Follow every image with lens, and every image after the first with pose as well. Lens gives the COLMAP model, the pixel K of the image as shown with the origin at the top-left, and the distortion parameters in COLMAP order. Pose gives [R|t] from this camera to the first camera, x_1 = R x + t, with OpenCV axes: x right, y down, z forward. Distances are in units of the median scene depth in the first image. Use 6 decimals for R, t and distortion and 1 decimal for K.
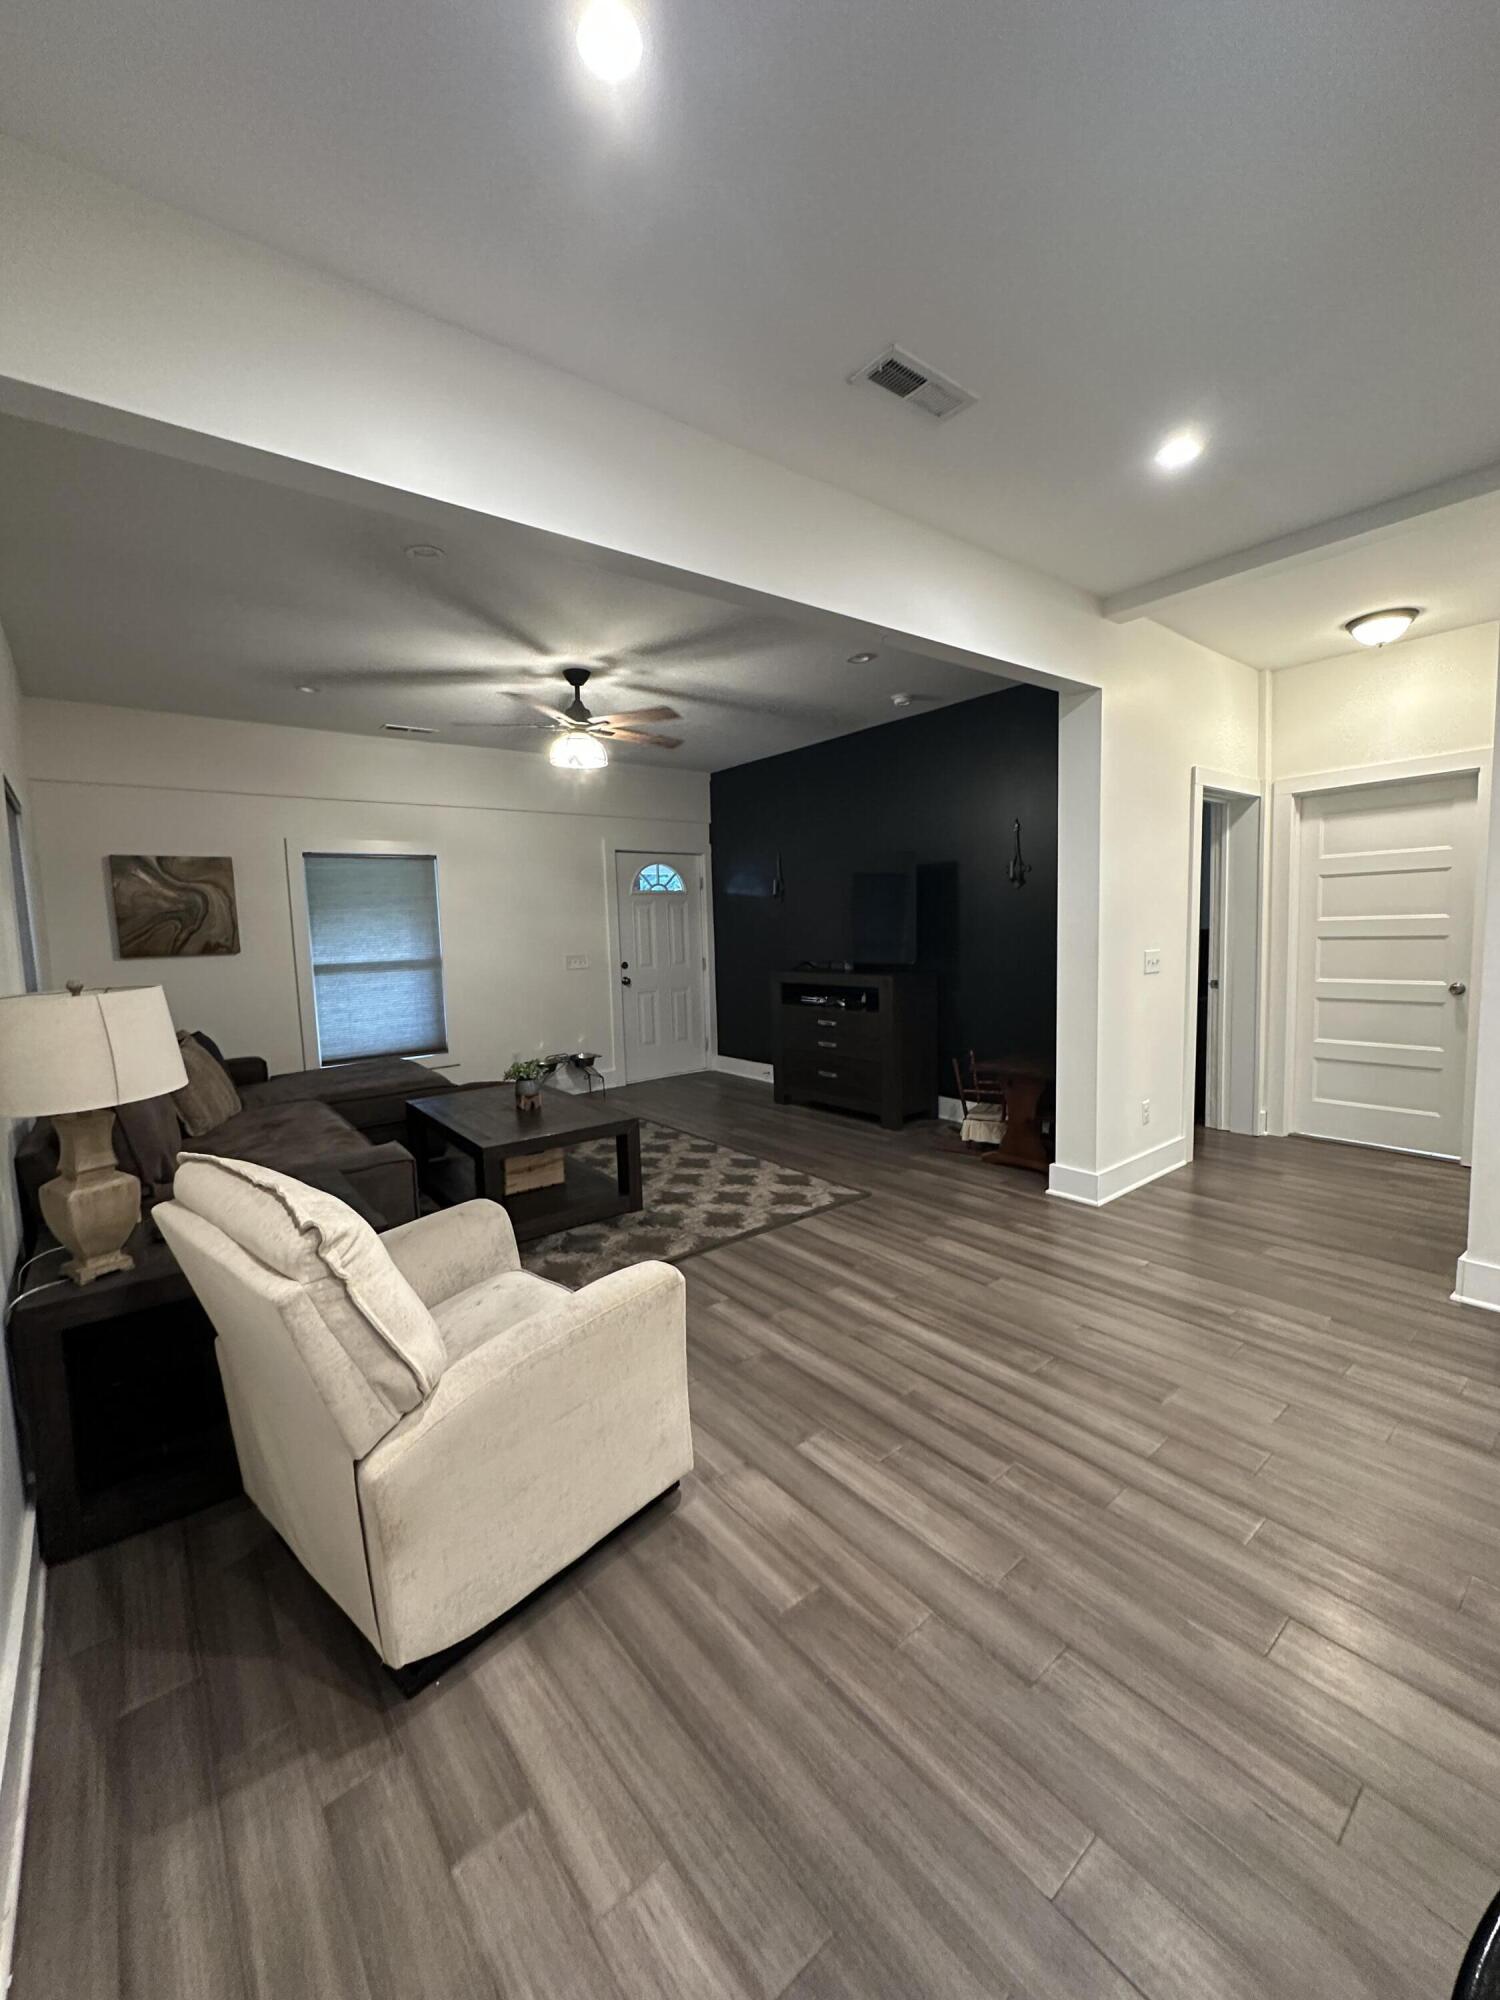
lens RADIAL K [[798.3, 0, 754.8], [0, 798.3, 999.9], [0, 0, 1]] dist [-0.001901, -0.000278]
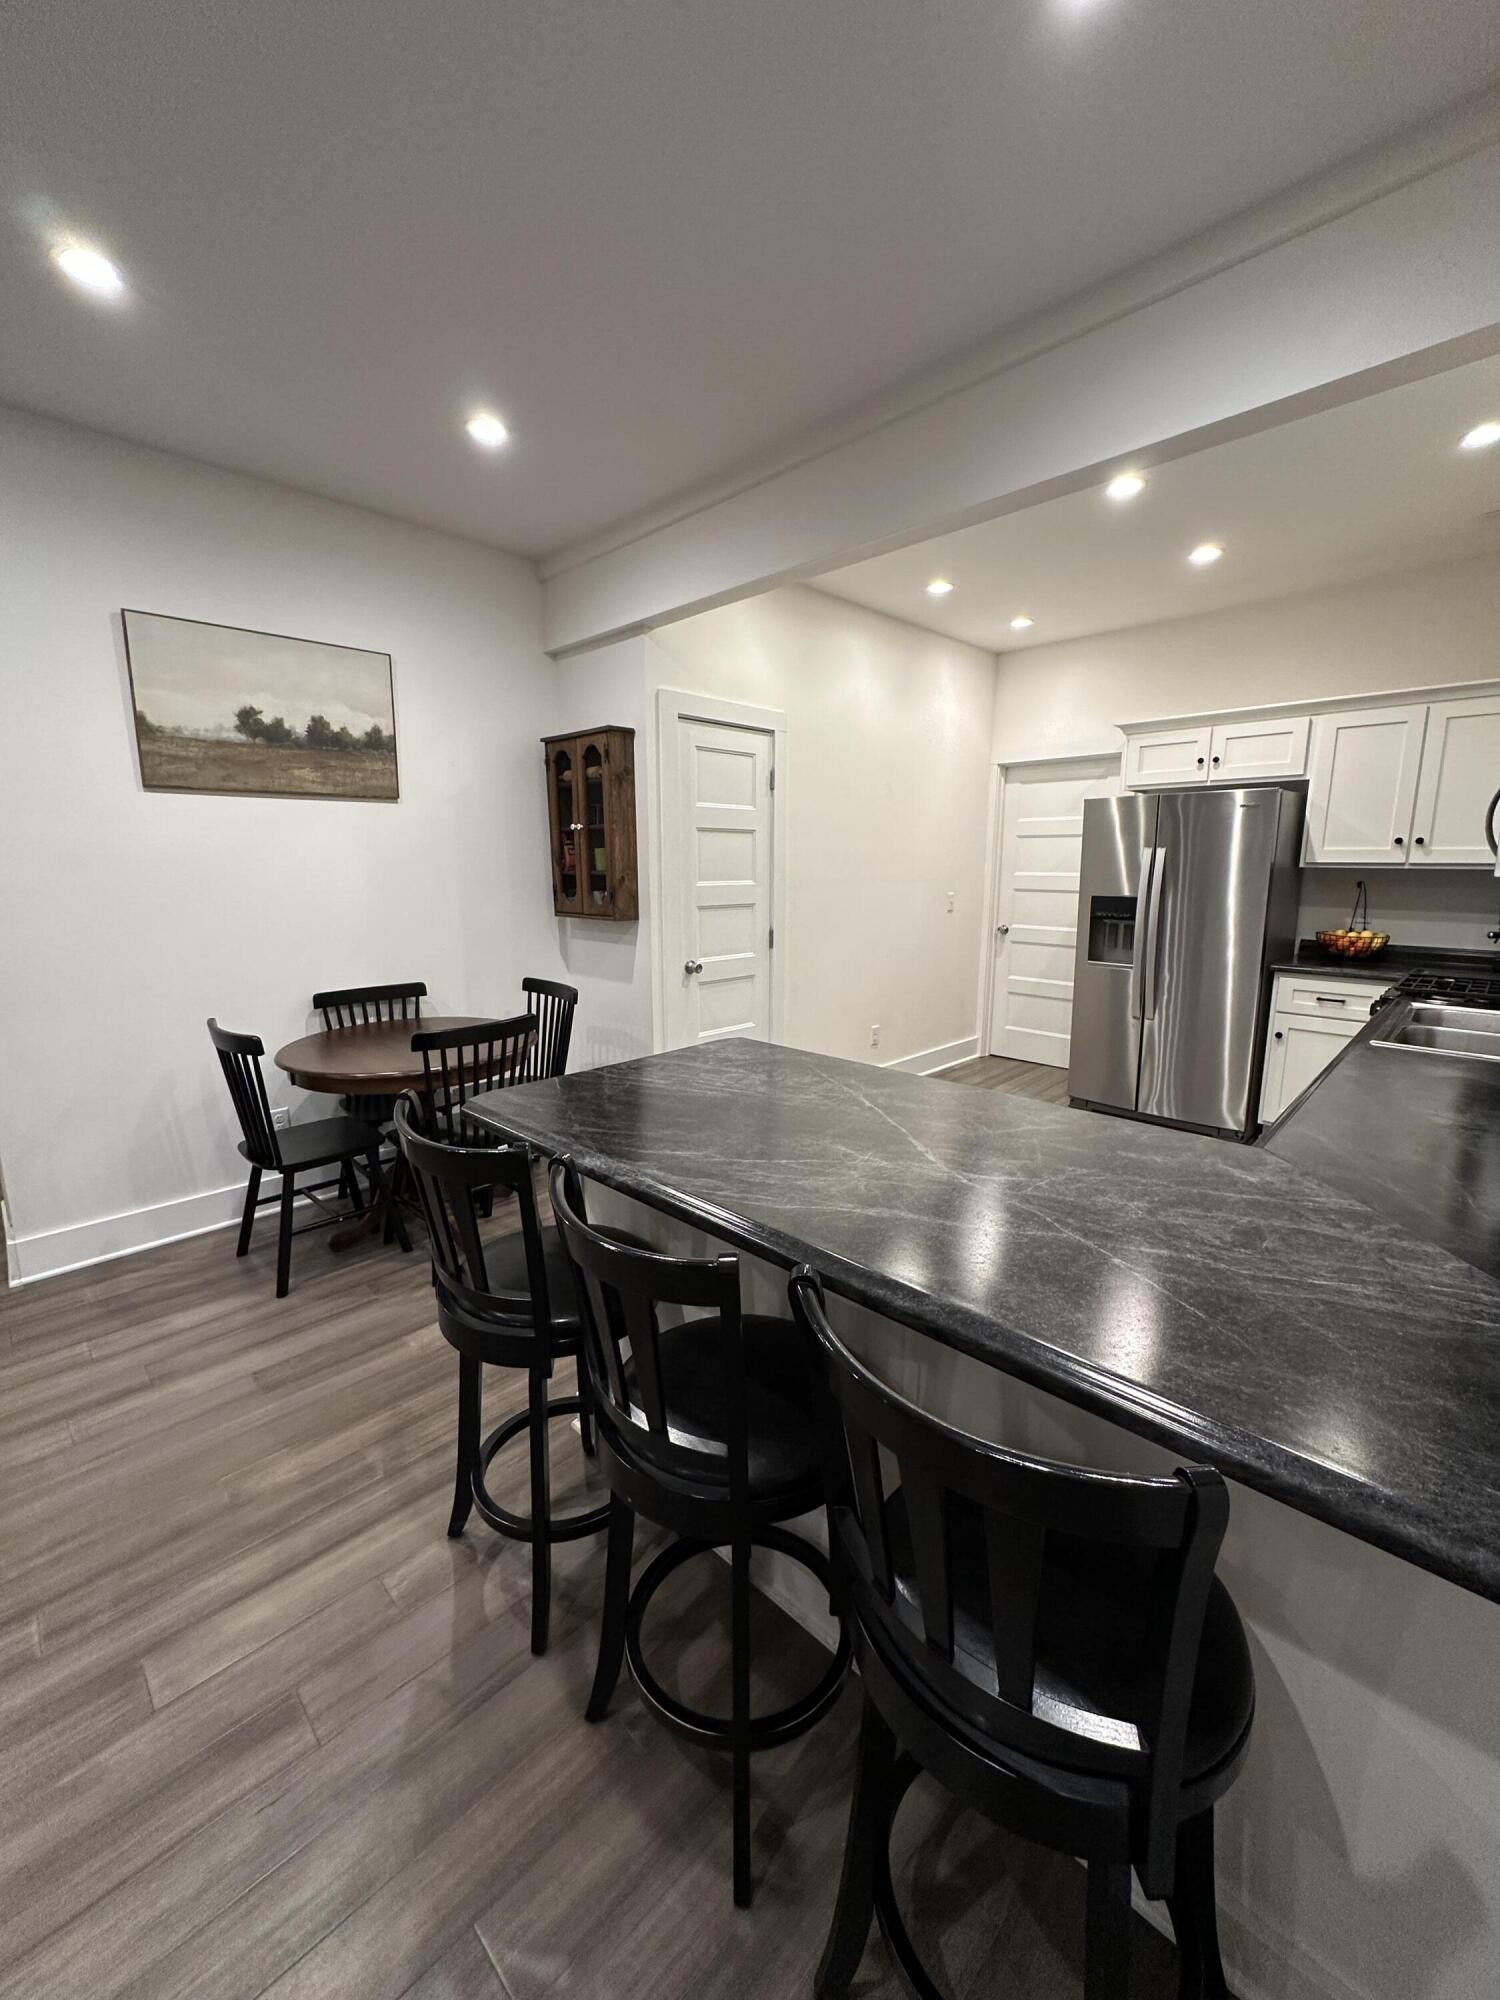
lens RADIAL K [[798.3, 0, 755.7], [0, 798.3, 1002.7], [0, 0, 1]] dist [-0.001901, -0.000278]
pose [[-0.111293, -0.148662, 0.982606, -0.071942], [0.101050, 0.981930, 0.160005, -0.013386], [-0.988637, 0.117099, -0.094260, 0.114439]]
